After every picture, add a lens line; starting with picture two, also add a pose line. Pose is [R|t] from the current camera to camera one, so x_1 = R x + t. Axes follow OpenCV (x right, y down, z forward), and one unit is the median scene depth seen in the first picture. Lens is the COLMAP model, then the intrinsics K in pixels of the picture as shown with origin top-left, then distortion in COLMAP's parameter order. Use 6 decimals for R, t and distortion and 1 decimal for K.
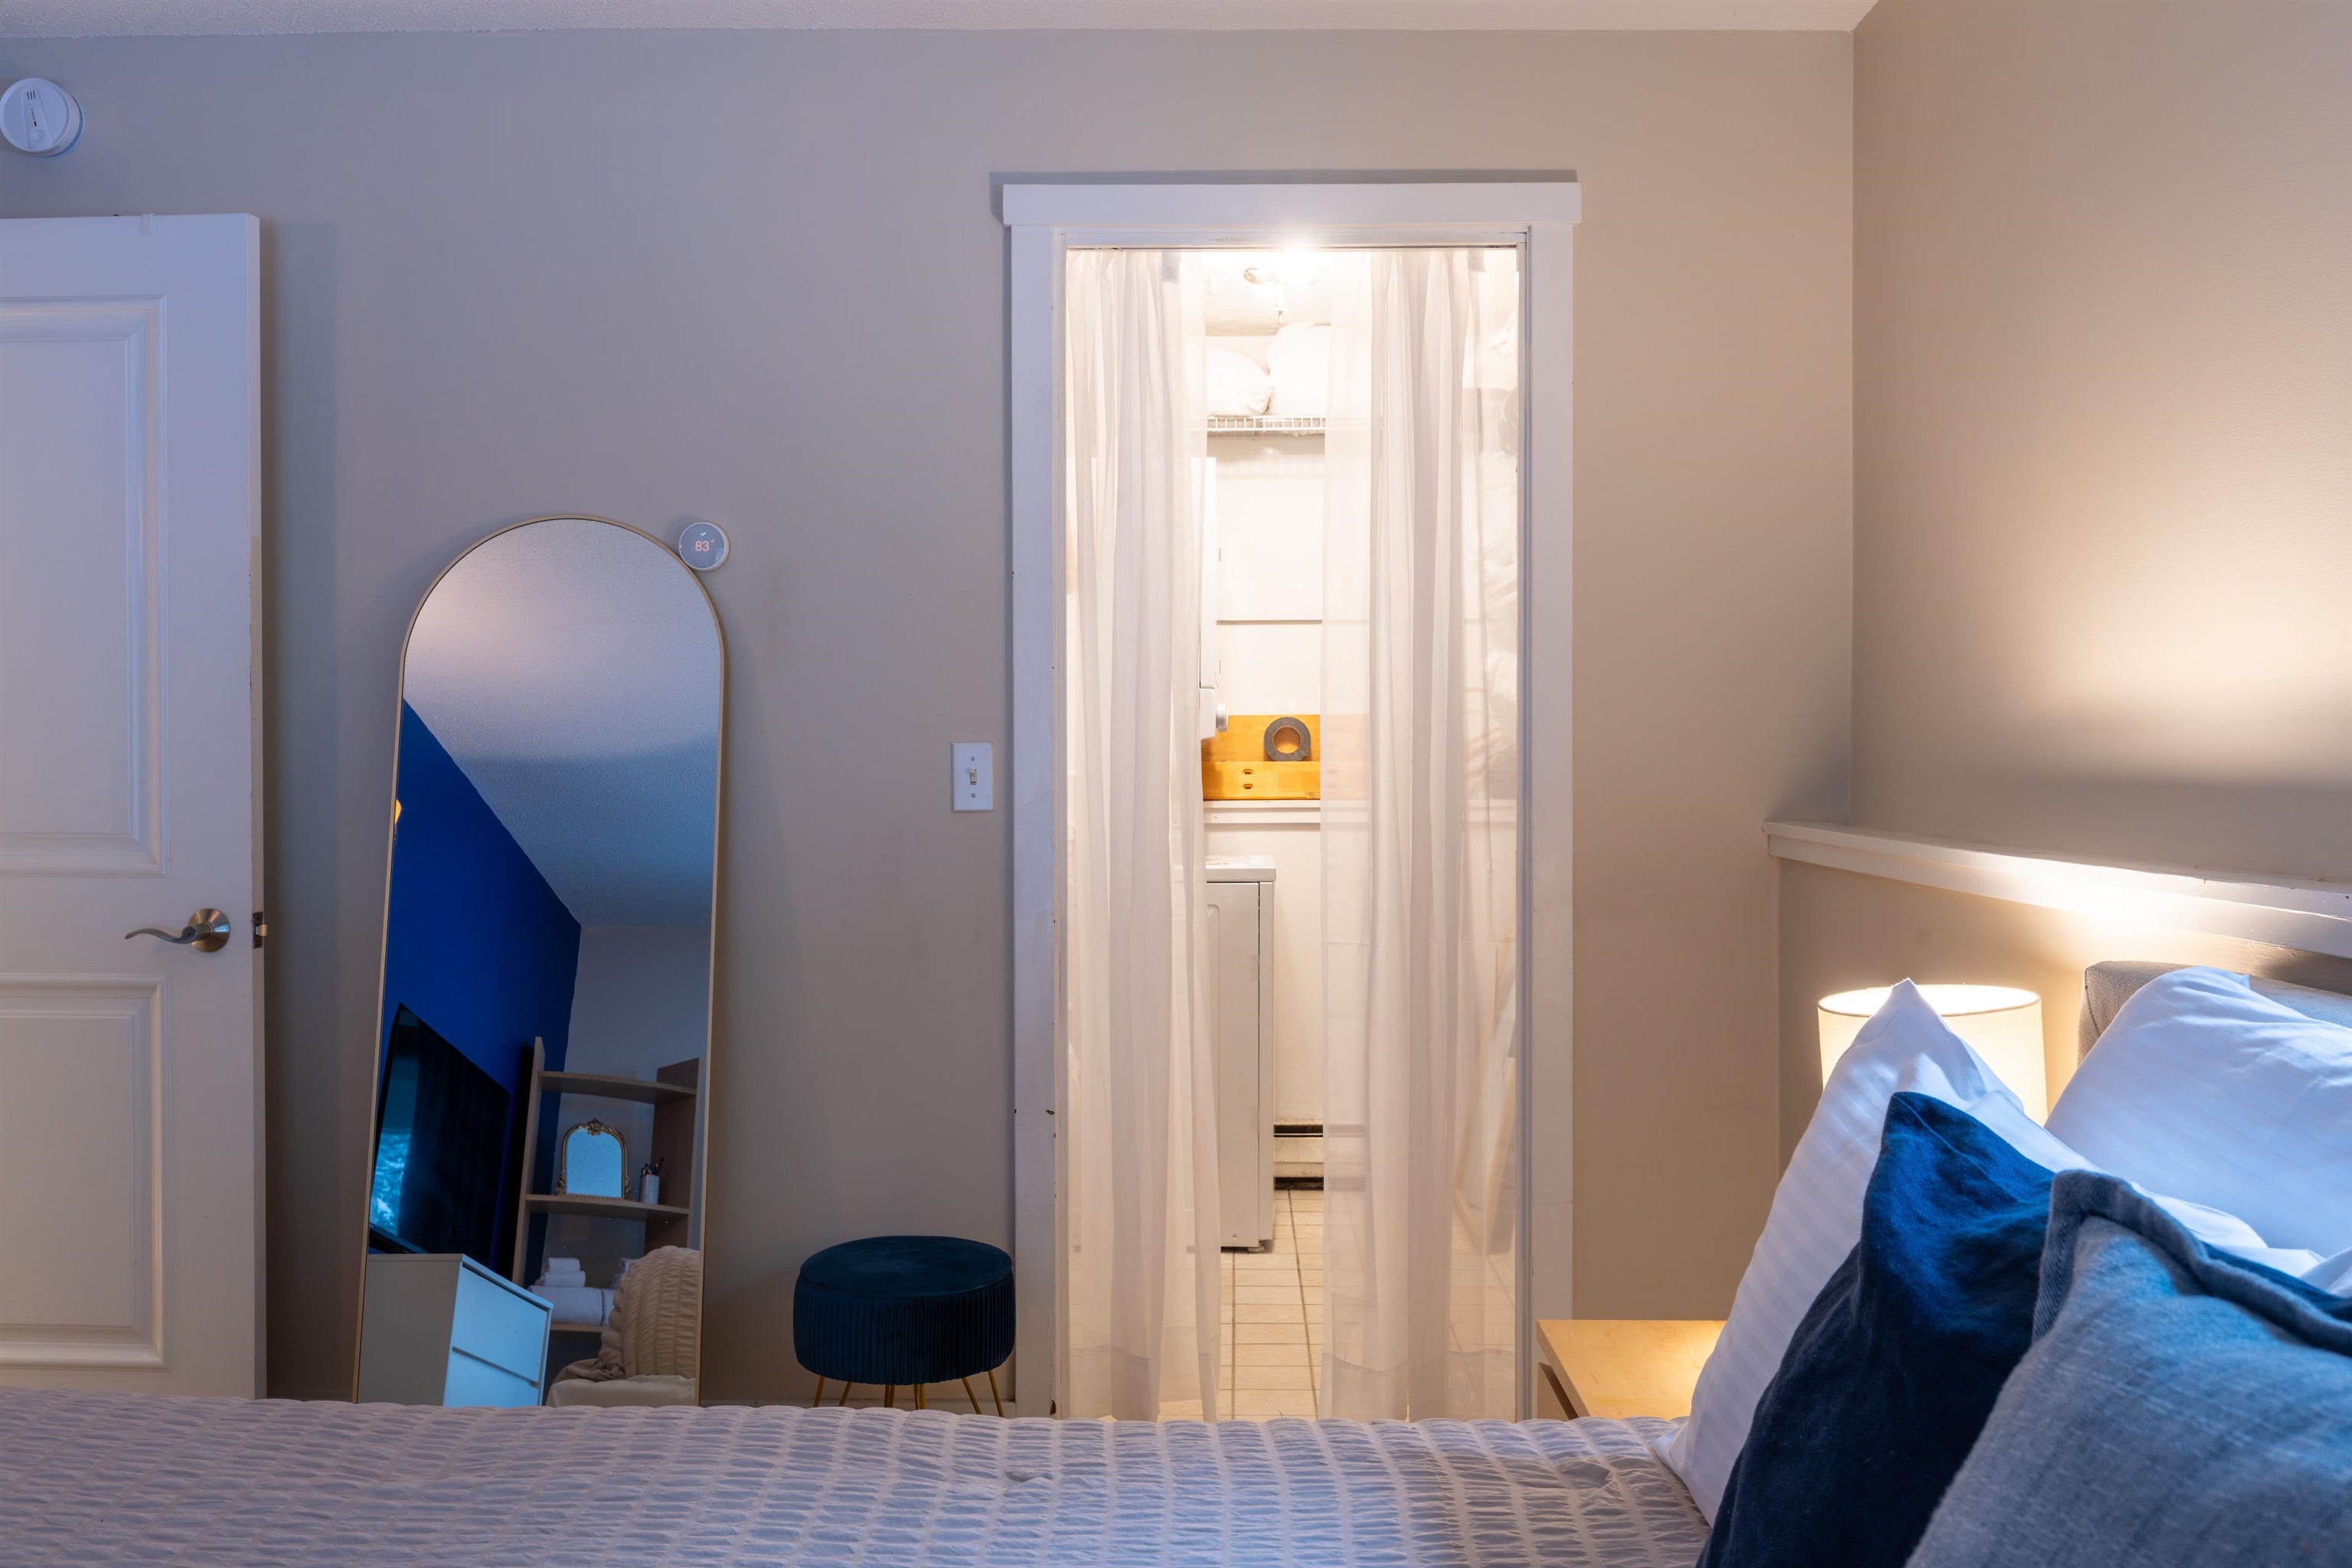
lens RADIAL K [[1945.9, 0, 1176.0], [0, 1945.9, 784.0], [0, 0, 1]] dist [0.007234, 0.006156]
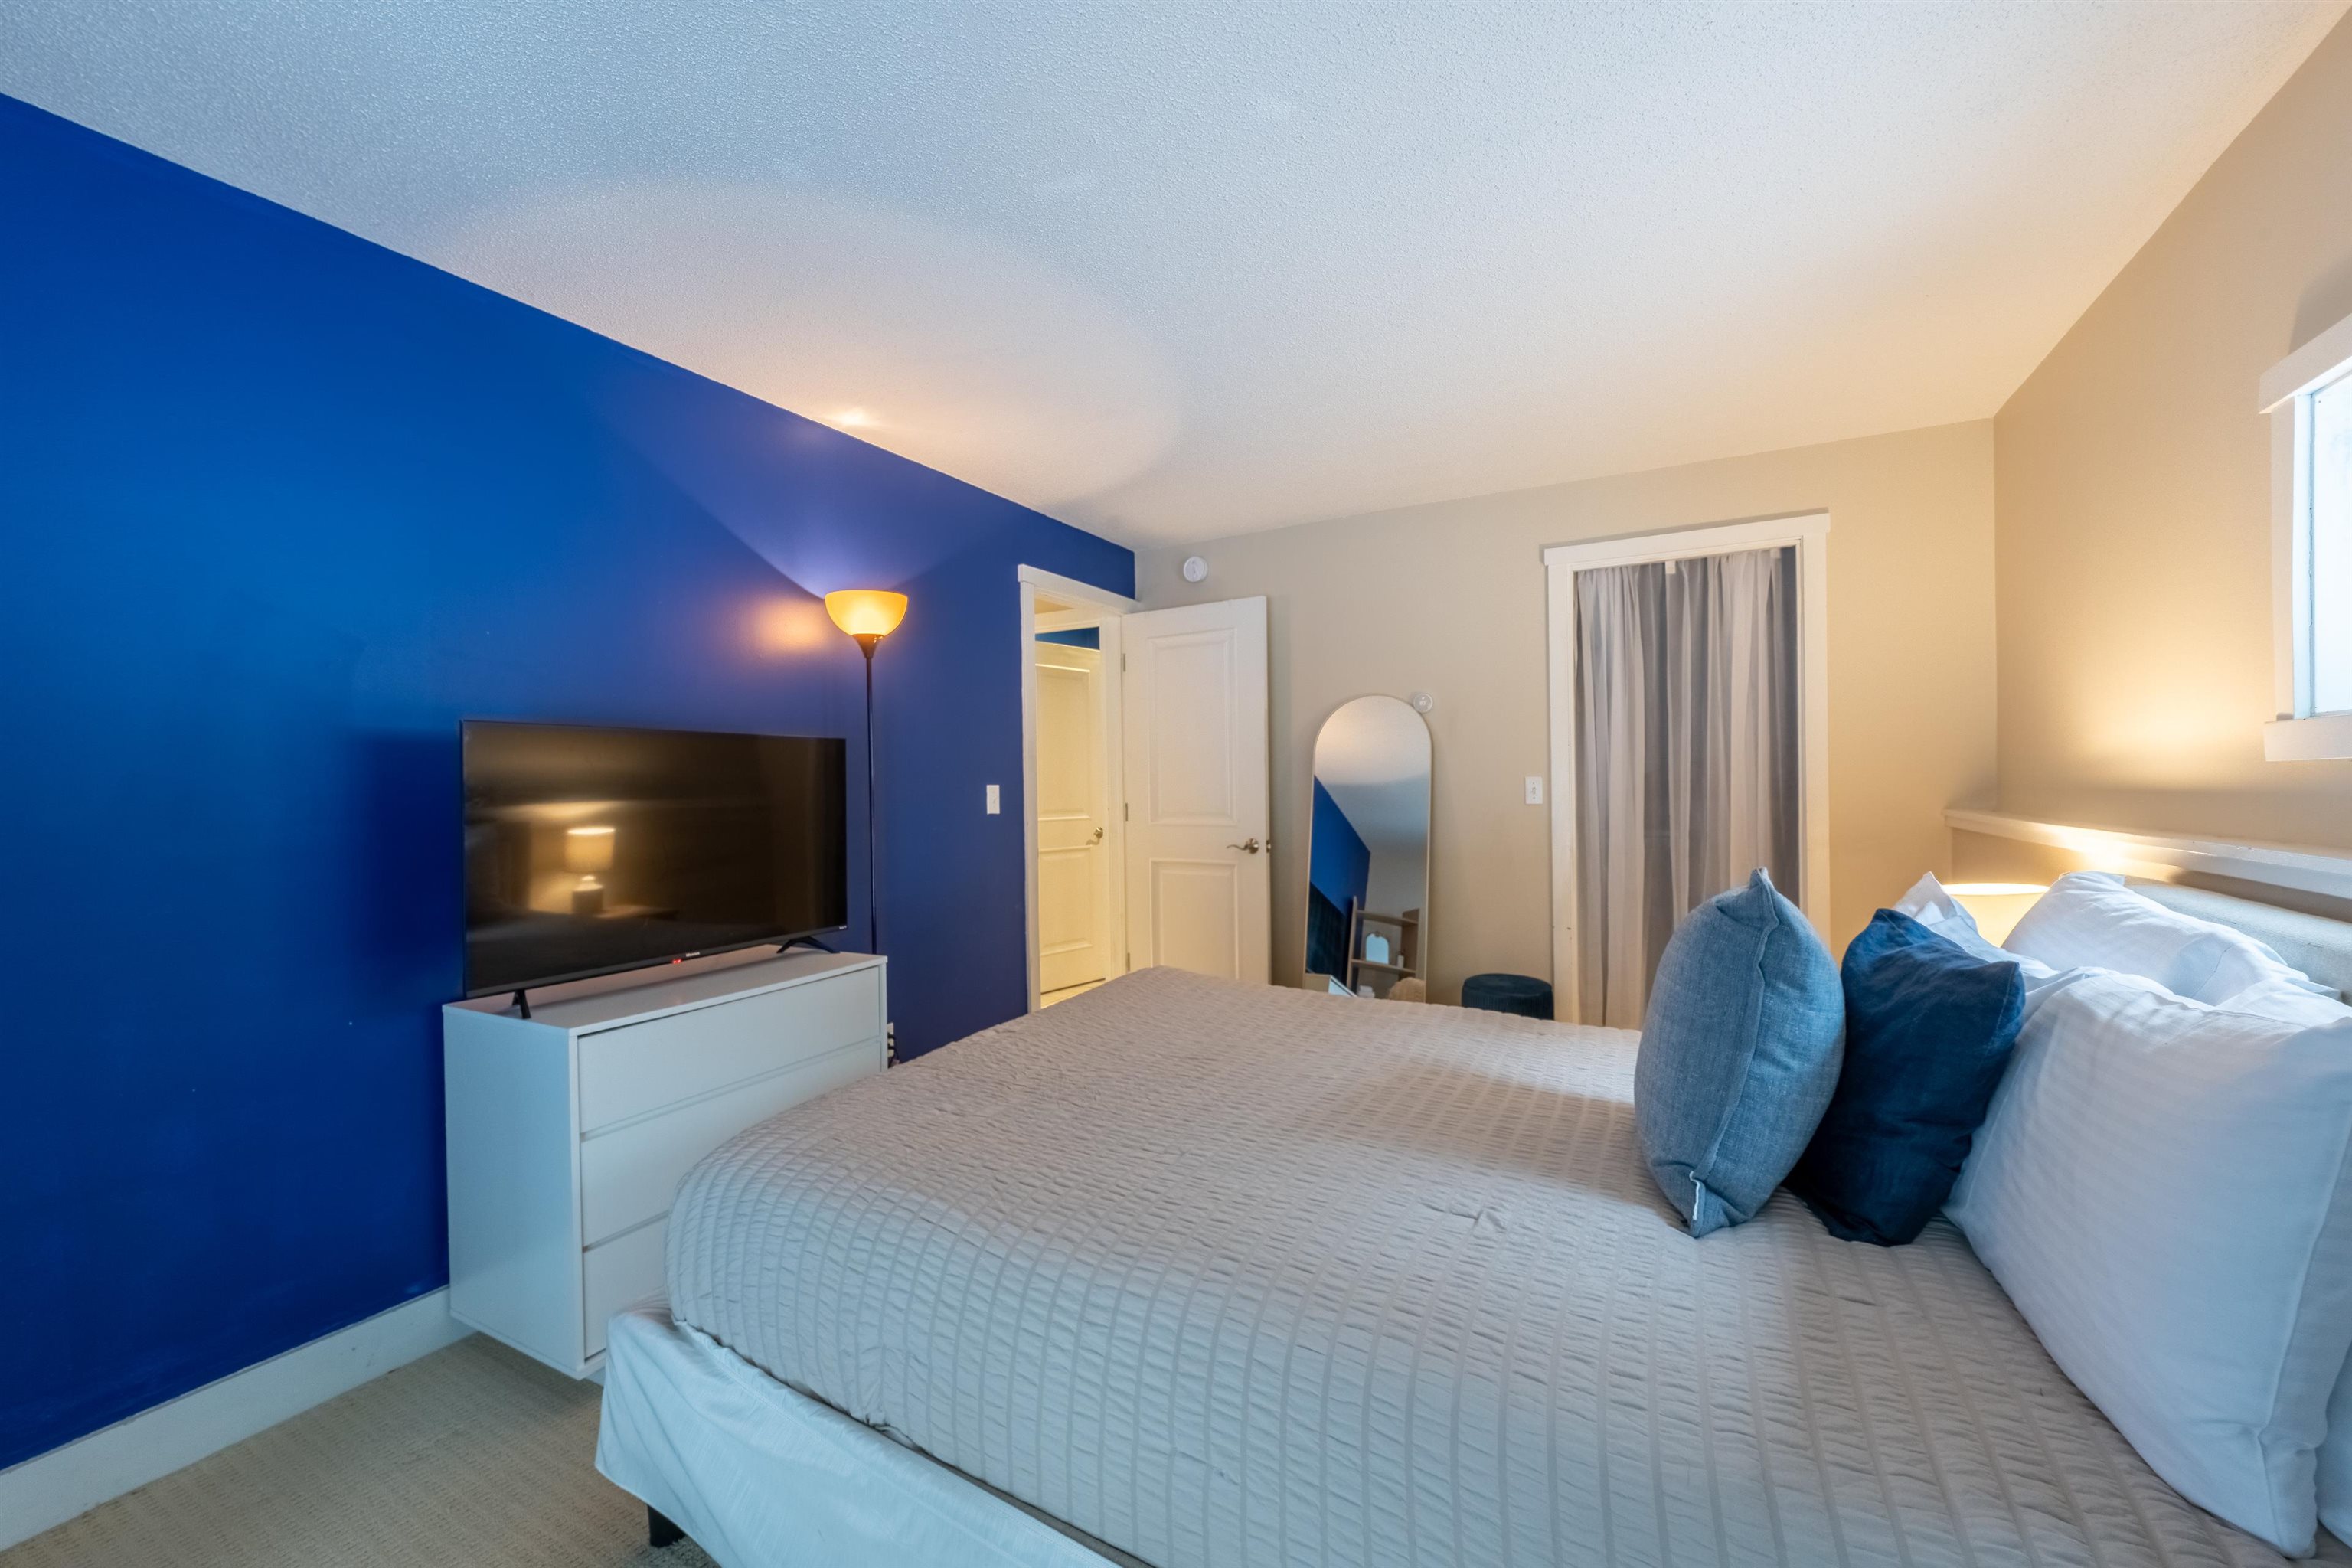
lens RADIAL K [[927.0, 0, 1176.0], [0, 927.0, 784.0], [0, 0, 1]] dist [-0.004036, -0.000134]
pose [[0.882158, -0.011353, -0.470817, 0.044876], [0.006702, 0.999911, -0.011553, -0.001416], [0.470907, 0.007037, 0.882155, -0.230865]]
